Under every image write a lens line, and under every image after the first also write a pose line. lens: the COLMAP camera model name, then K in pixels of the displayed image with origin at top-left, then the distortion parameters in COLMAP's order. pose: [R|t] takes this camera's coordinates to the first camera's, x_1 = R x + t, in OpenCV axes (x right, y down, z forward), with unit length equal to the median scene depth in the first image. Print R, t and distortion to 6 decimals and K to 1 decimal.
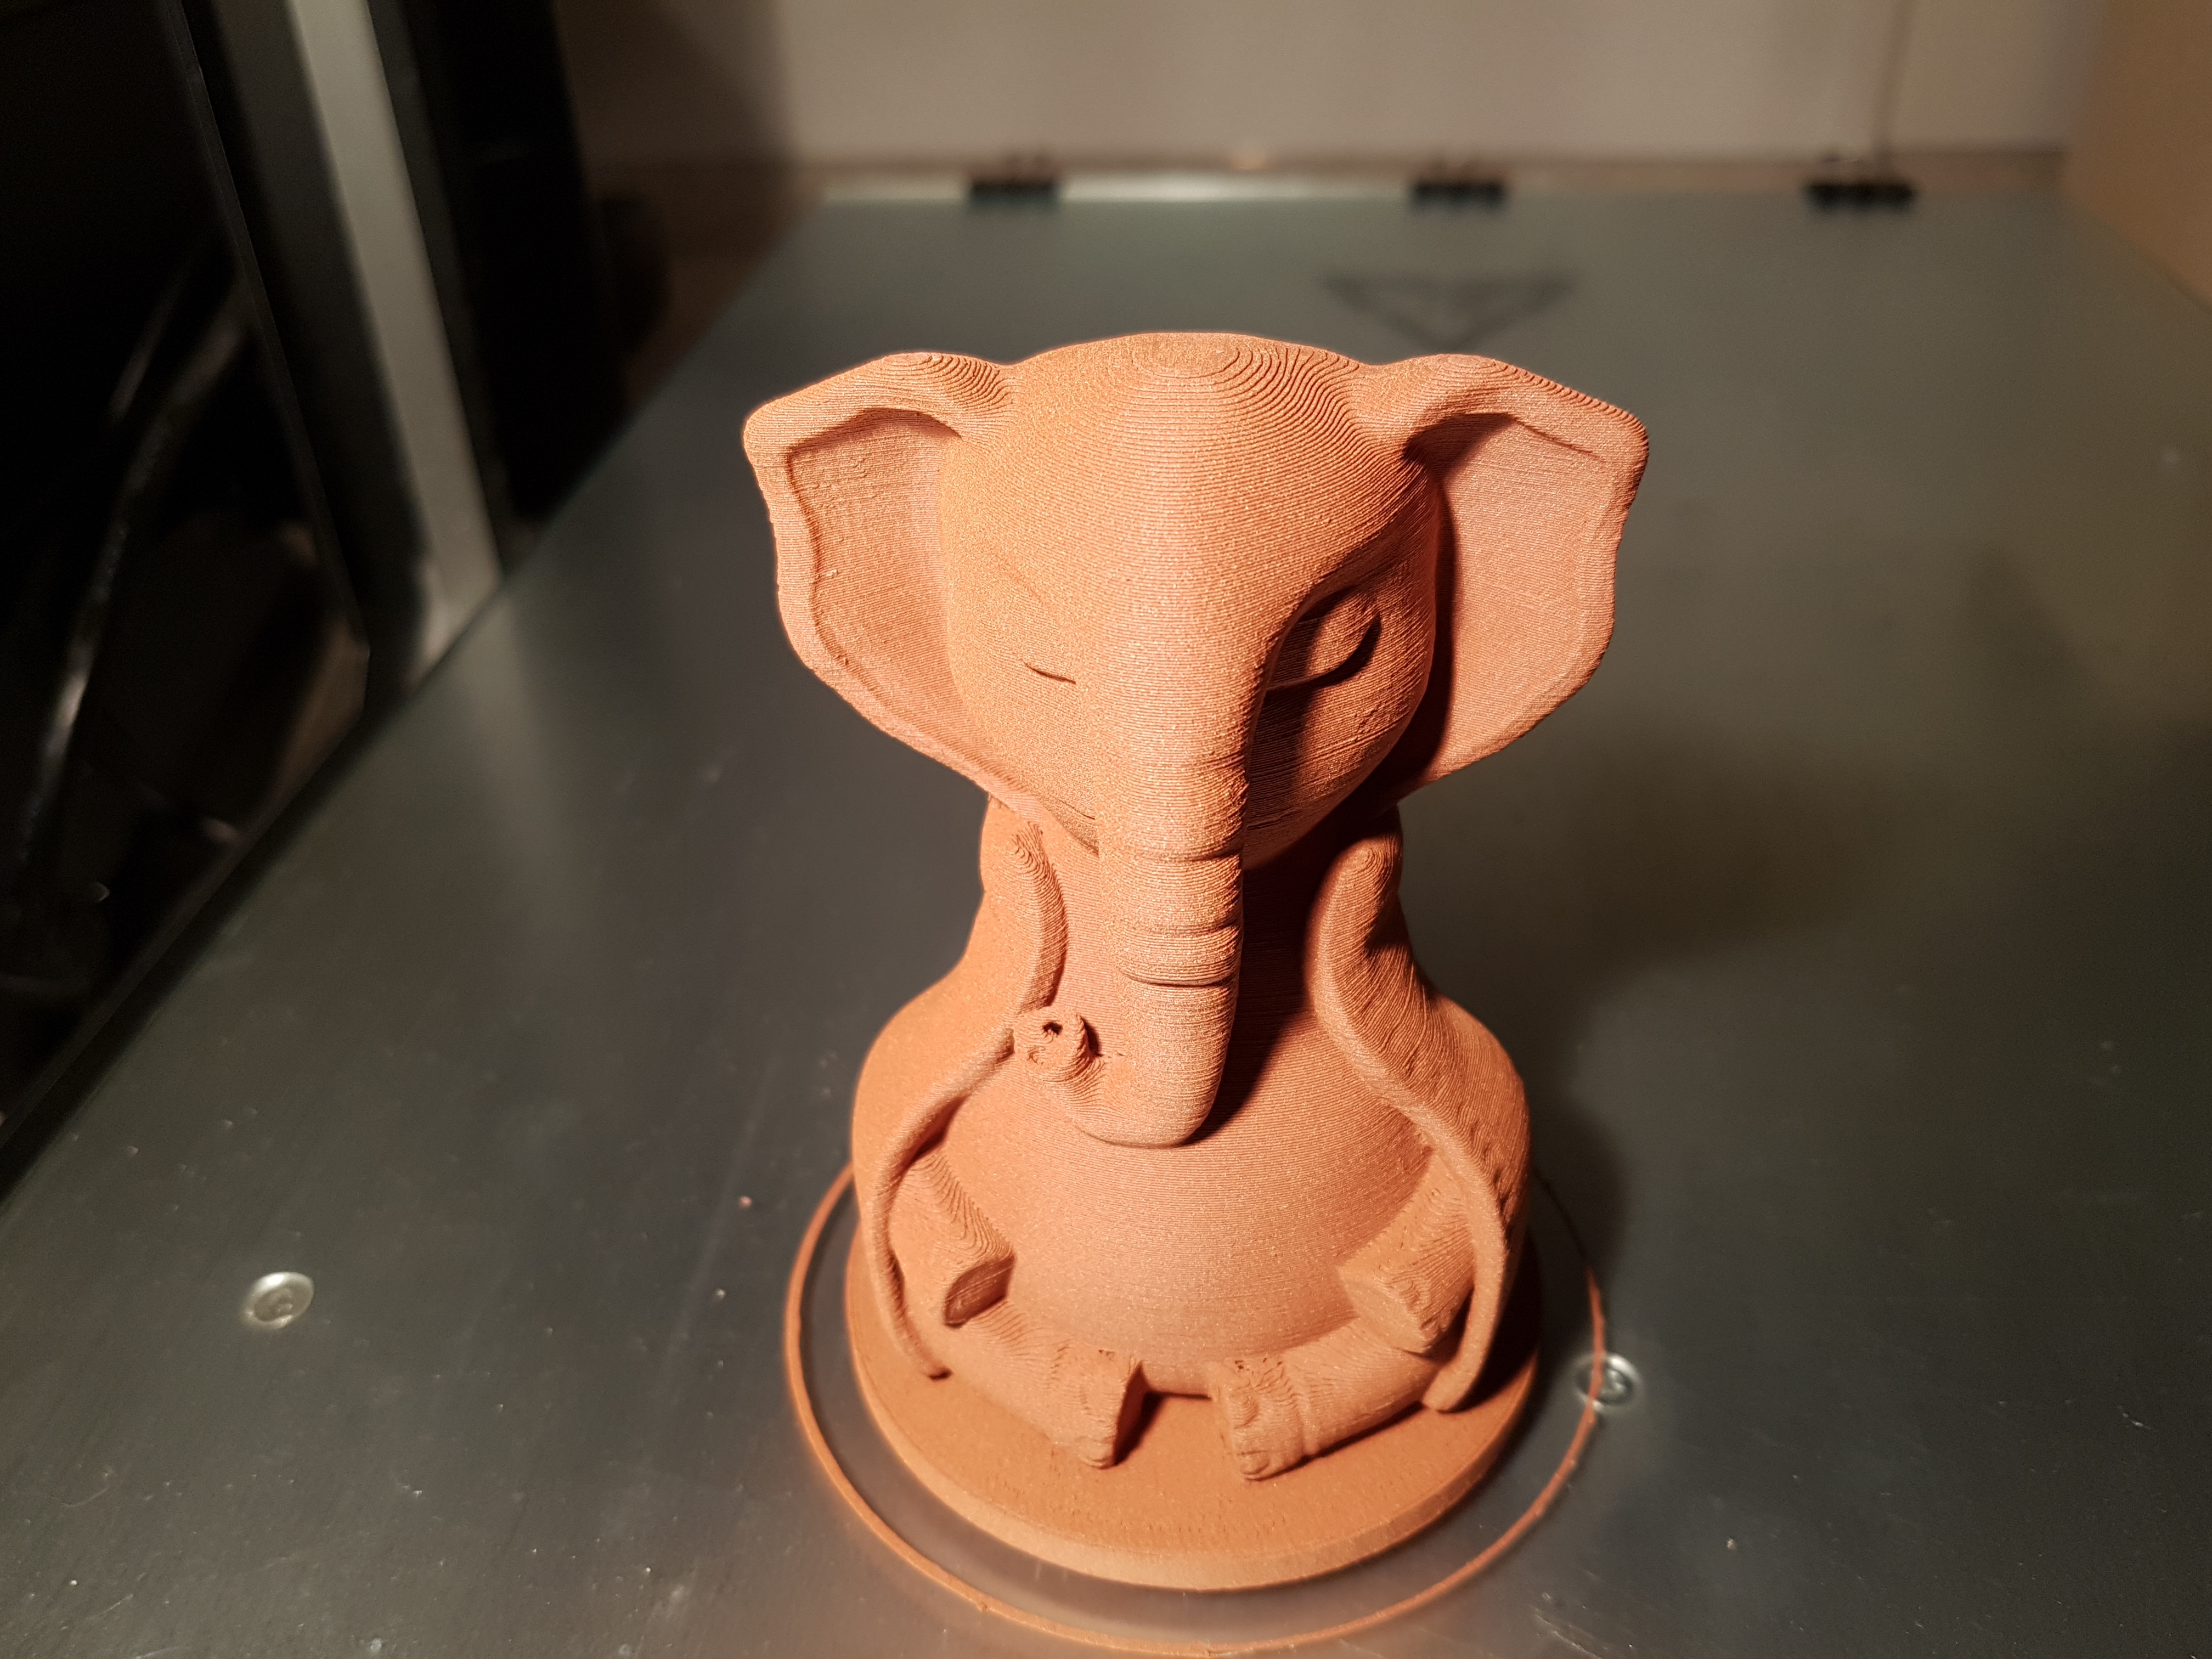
lens RADIAL K [[1797.4, 0, 1106.0], [0, 1797.4, 829.5], [0, 0, 1]] dist [-0.006607, -0.082035]
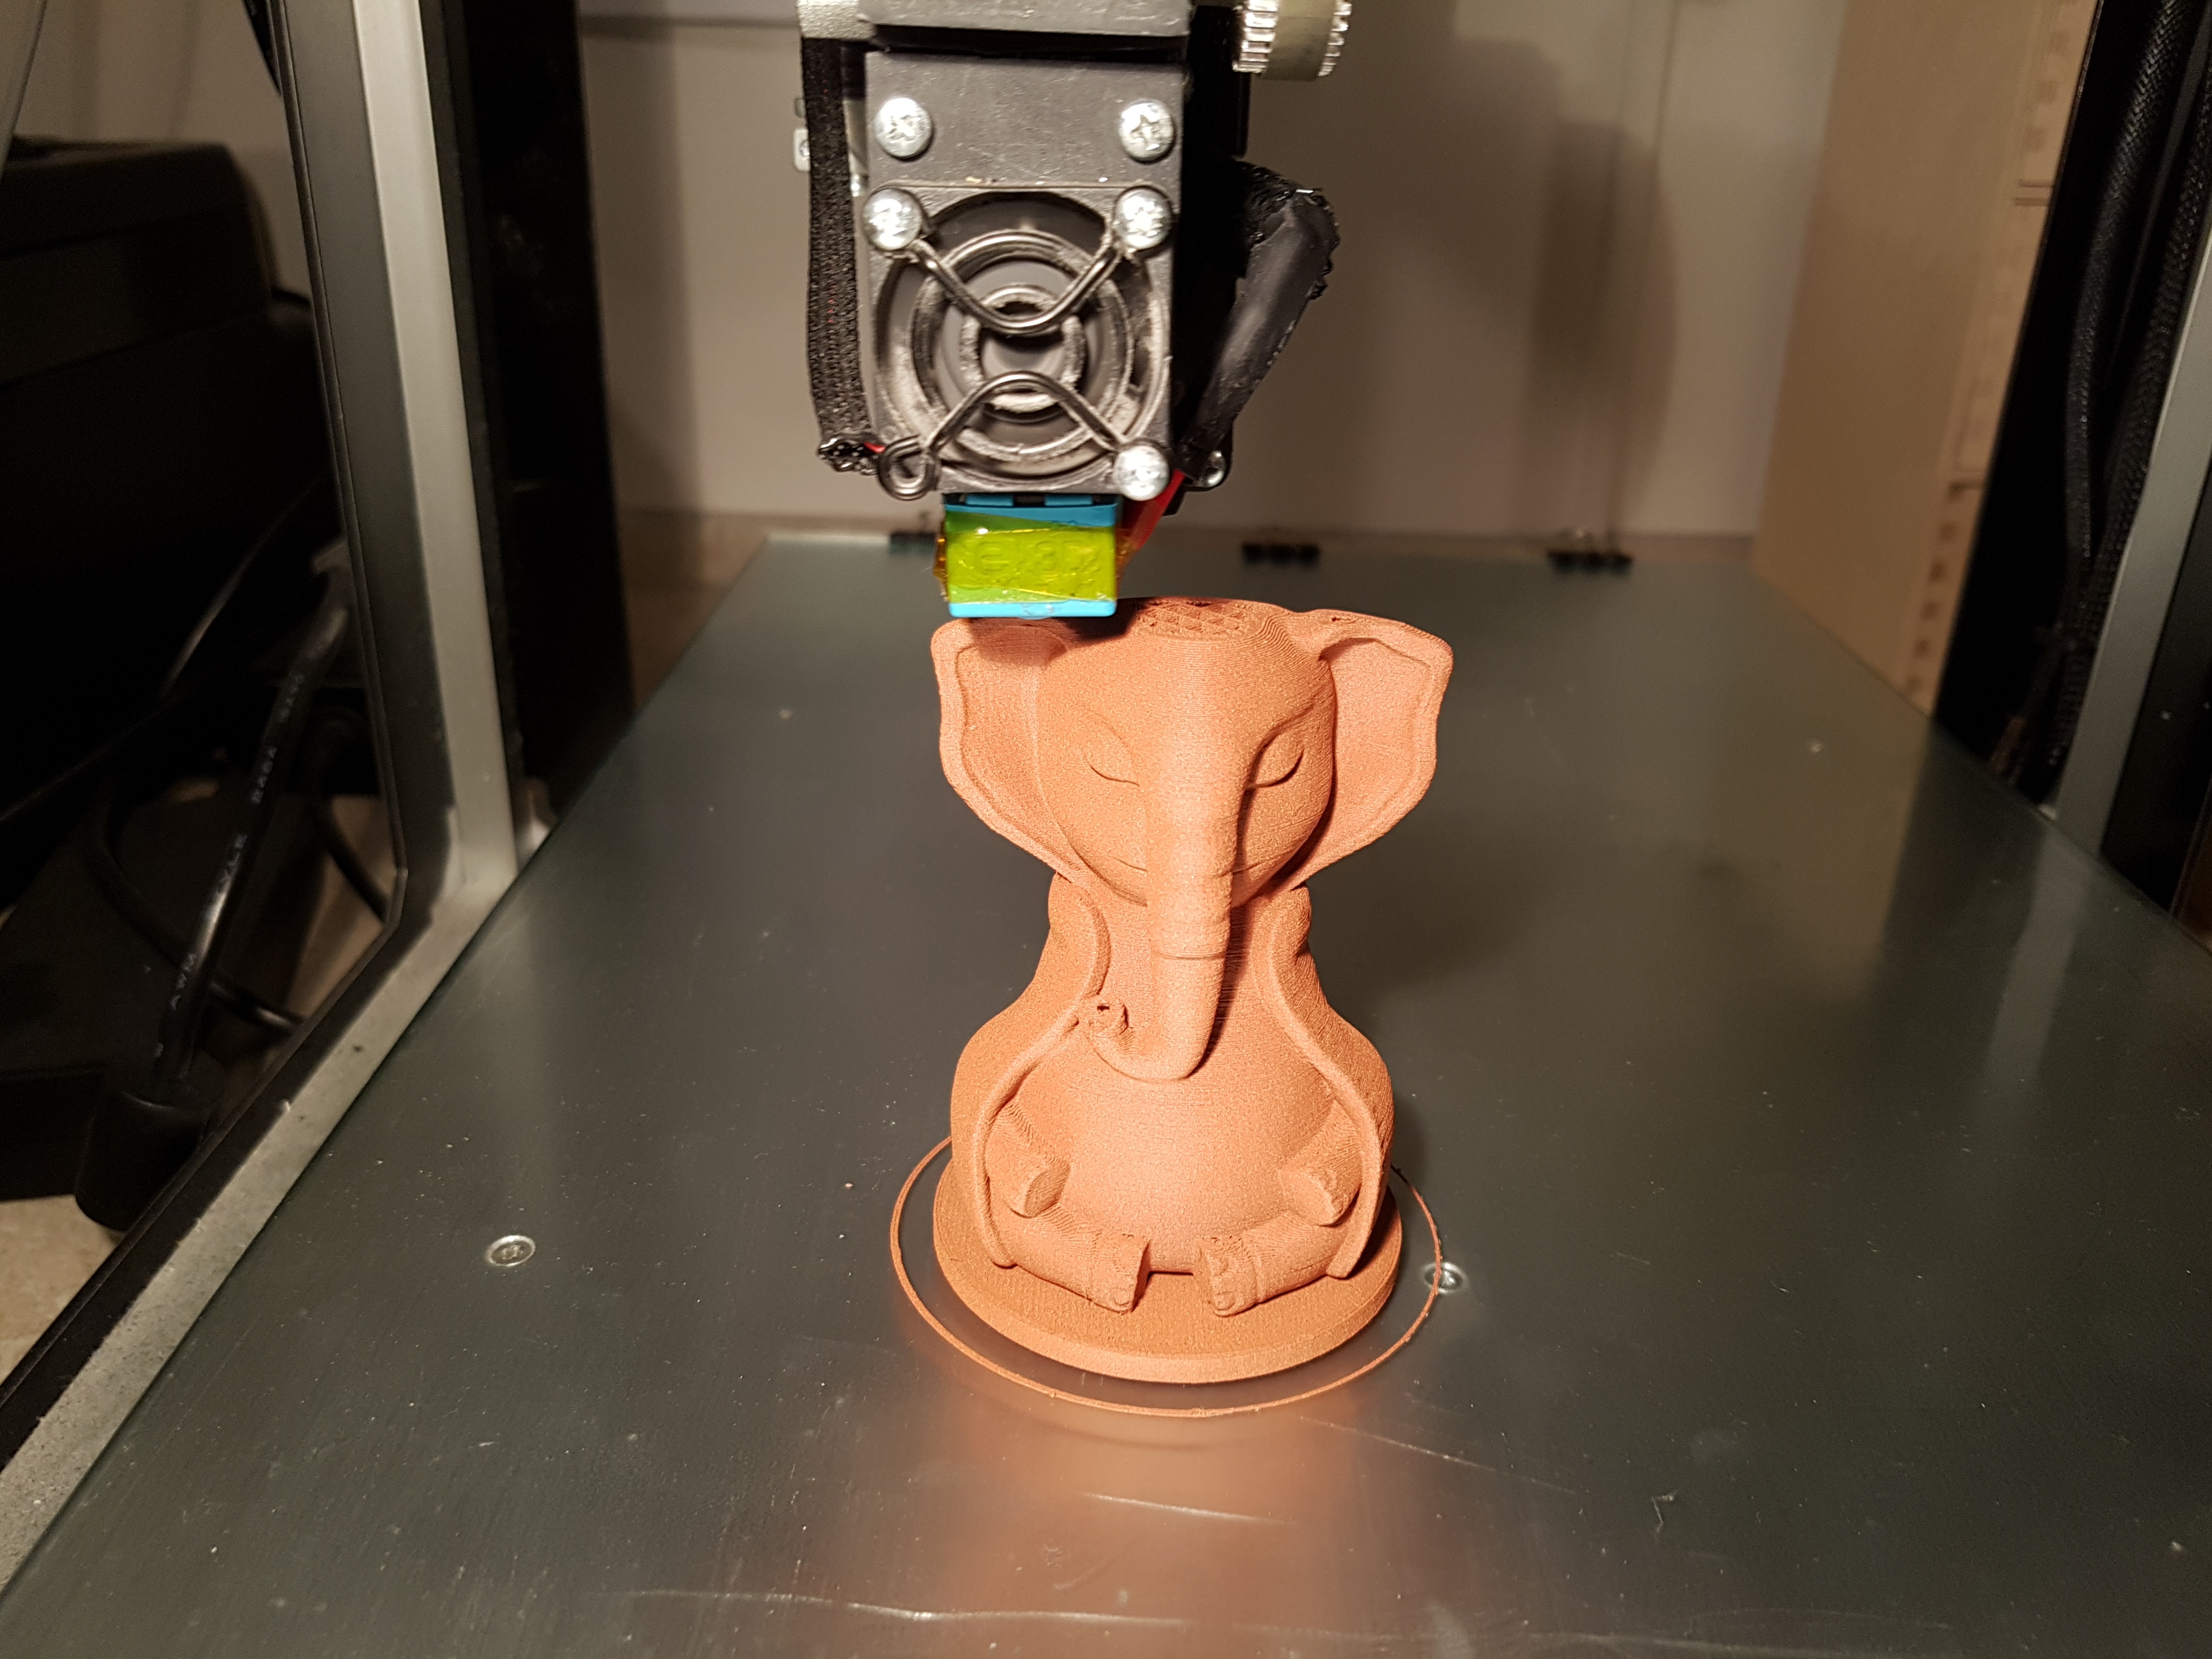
lens RADIAL K [[1717.0, 0, 1106.0], [0, 1717.0, 829.5], [0, 0, 1]] dist [0.004578, 0.001237]
pose [[0.994142, 0.019977, 0.106224, -0.183615], [-0.000066, 0.982884, -0.184227, 0.224564], [-0.108086, 0.183141, 0.977127, -0.503871]]
